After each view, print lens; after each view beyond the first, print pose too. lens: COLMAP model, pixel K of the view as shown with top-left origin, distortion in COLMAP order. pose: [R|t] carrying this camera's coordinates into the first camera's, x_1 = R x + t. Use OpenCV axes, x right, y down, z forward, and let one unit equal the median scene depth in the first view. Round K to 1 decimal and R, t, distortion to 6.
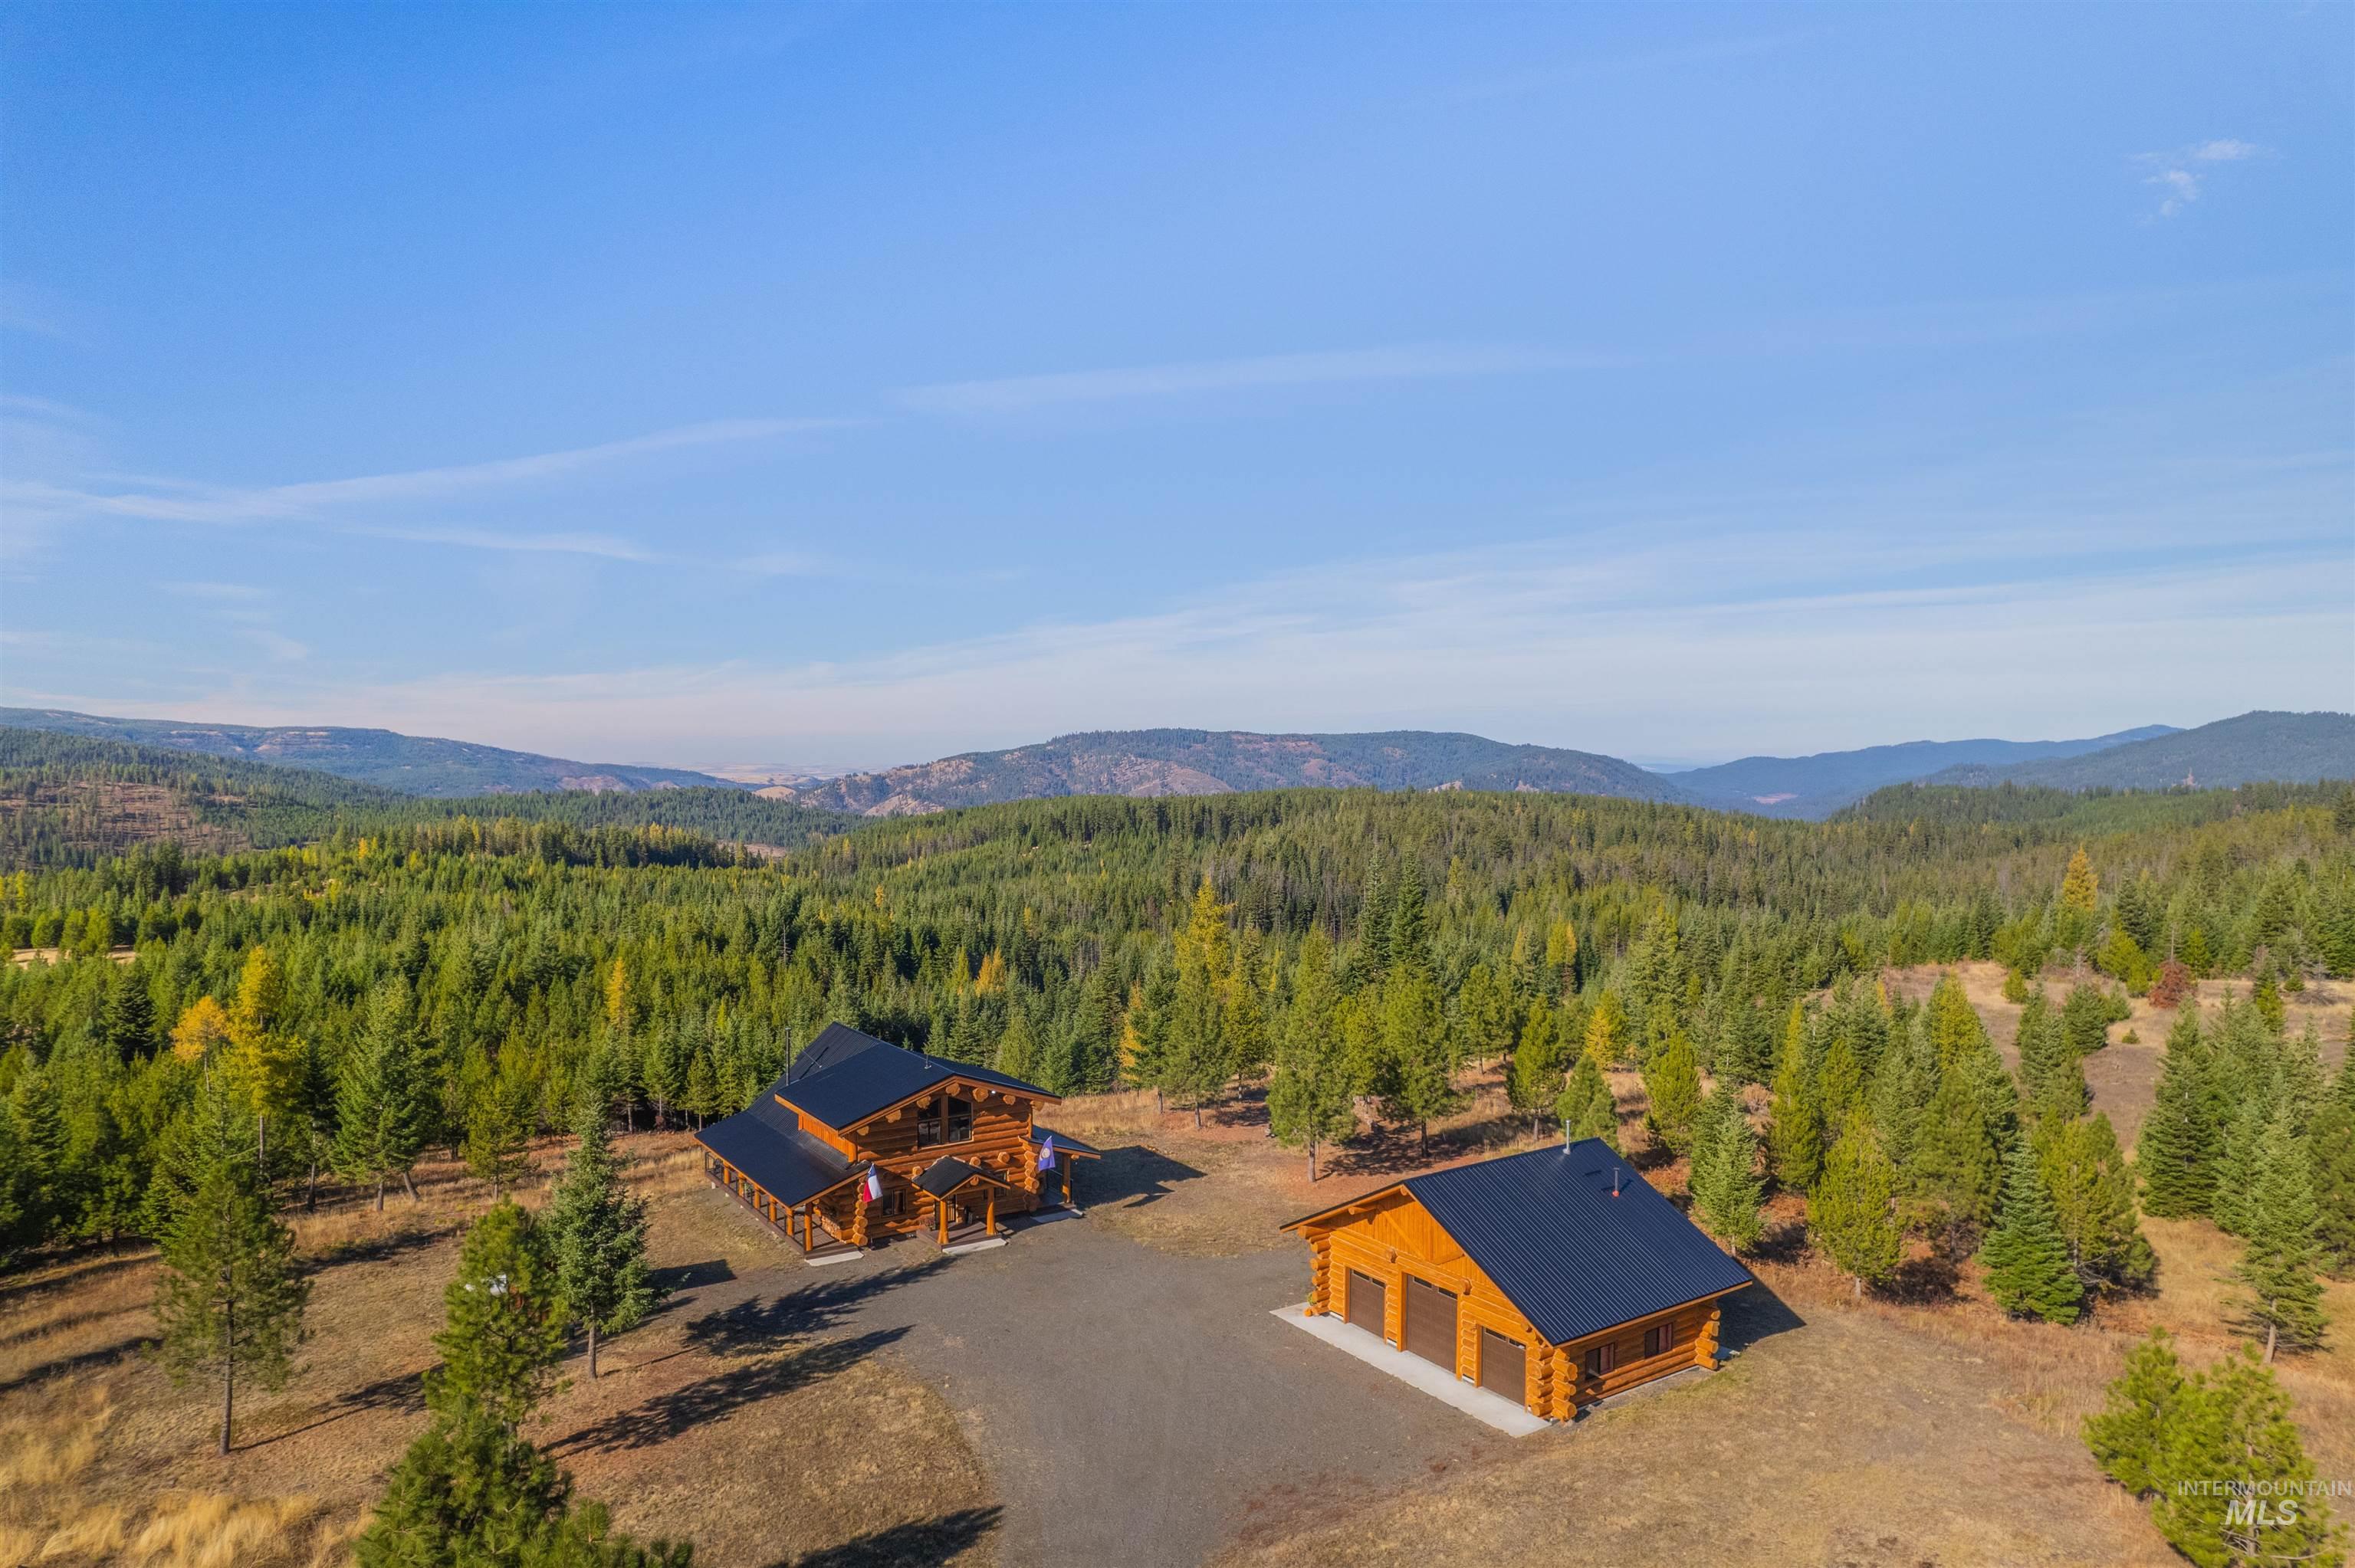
lens RADIAL K [[1491.2, 0, 1188.0], [0, 1491.2, 808.4], [0, 0, 1]] dist [-0.079145, 0.061976]
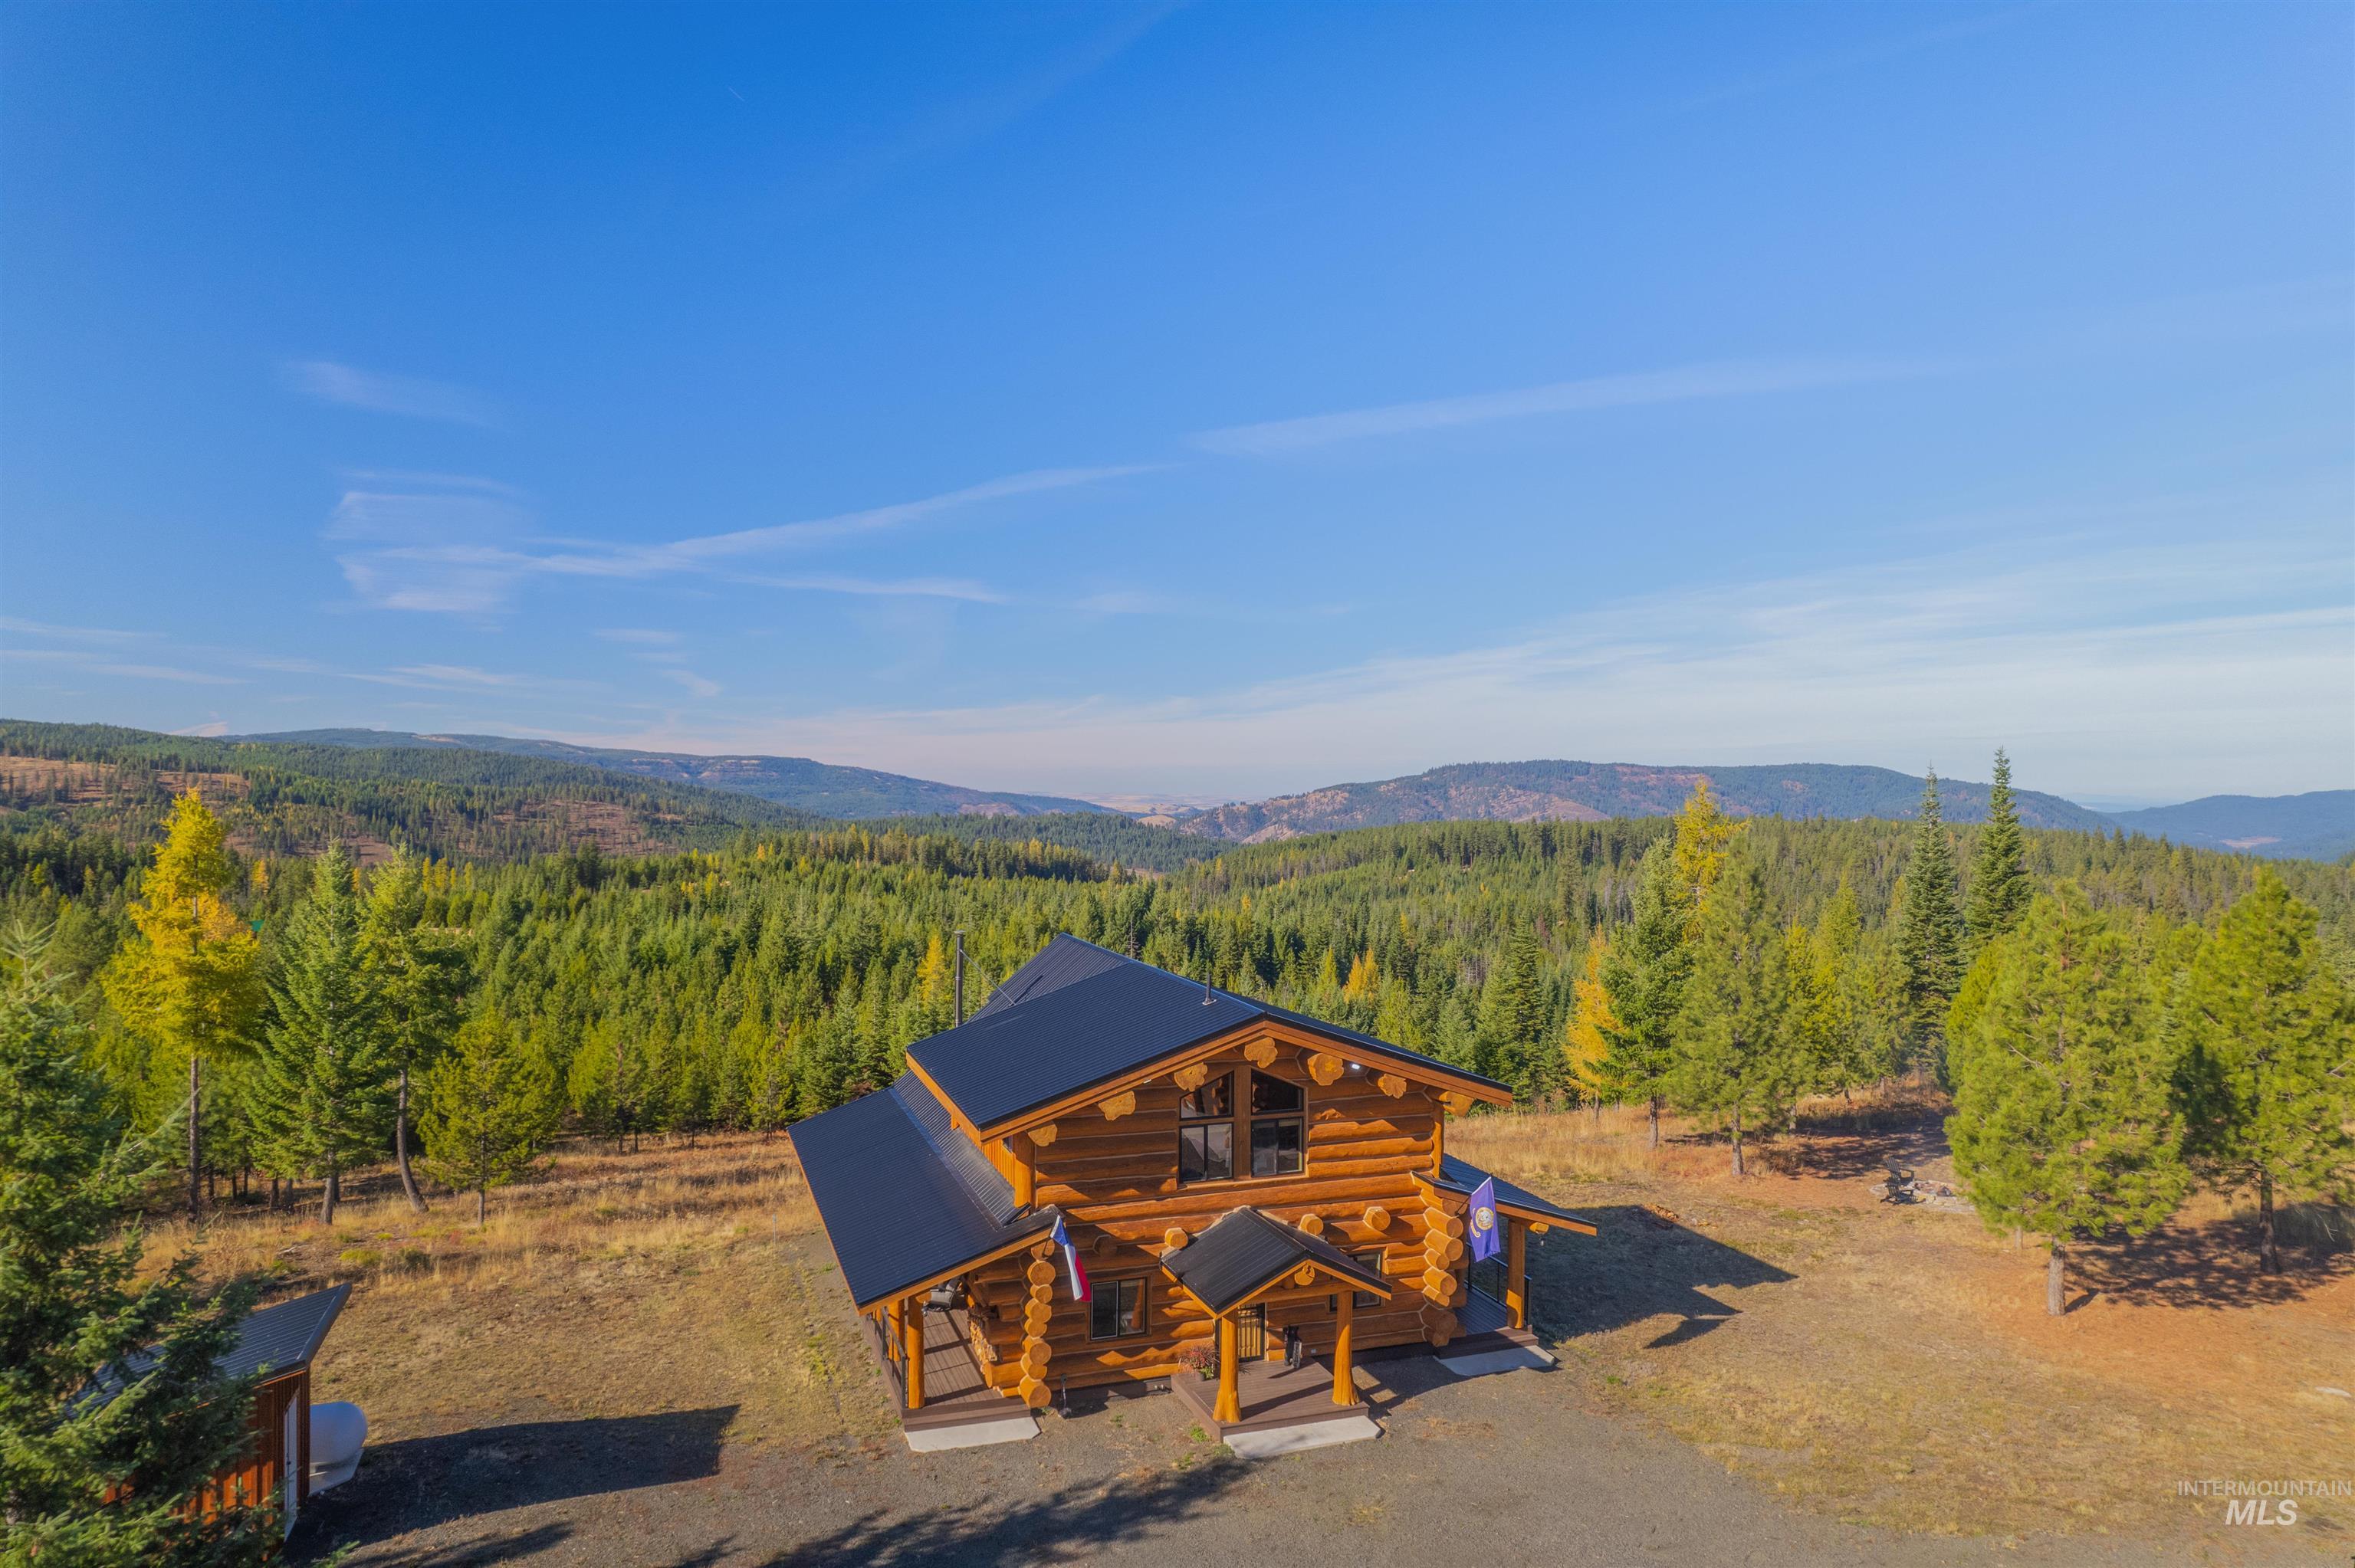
lens RADIAL K [[1491.2, 0, 1188.0], [0, 1491.2, 808.4], [0, 0, 1]] dist [-0.079145, 0.061976]
pose [[0.968662, 0.010699, -0.248151, -0.012745], [-0.016156, 0.999670, -0.019965, 0.022255], [0.247855, 0.023349, 0.968516, 0.100612]]
